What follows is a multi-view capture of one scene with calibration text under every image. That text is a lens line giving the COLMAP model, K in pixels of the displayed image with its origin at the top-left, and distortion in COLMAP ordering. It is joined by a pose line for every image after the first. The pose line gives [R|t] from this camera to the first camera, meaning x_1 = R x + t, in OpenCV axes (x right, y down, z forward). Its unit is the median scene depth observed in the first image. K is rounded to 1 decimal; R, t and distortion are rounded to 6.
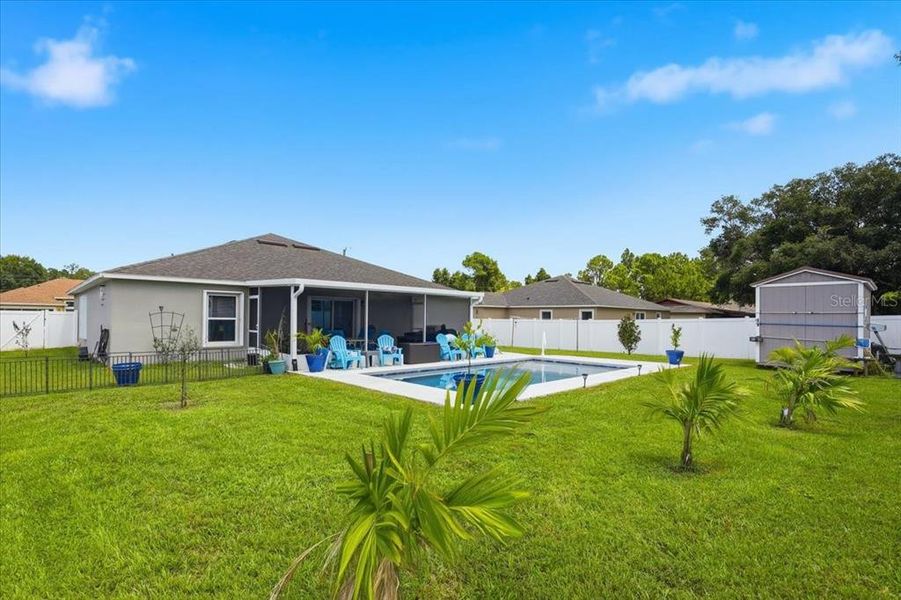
lens RADIAL K [[441.3, 0, 453.1], [0, 441.3, 322.2], [0, 0, 1]] dist [0.001775, 0.000293]
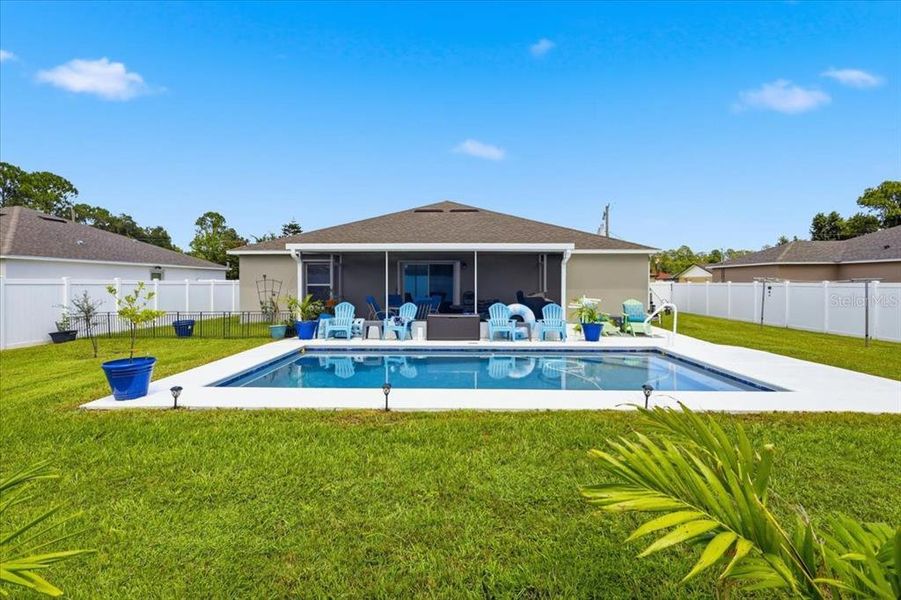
lens RADIAL K [[438.8, 0, 445.8], [0, 438.8, 296.1], [0, 0, 1]] dist [0.001682, 0.000423]
pose [[0.695173, 0.011079, -0.718757, 0.393542], [0.001990, 0.999848, 0.017337, 0.001001], [0.718840, -0.013483, 0.695045, 0.371980]]
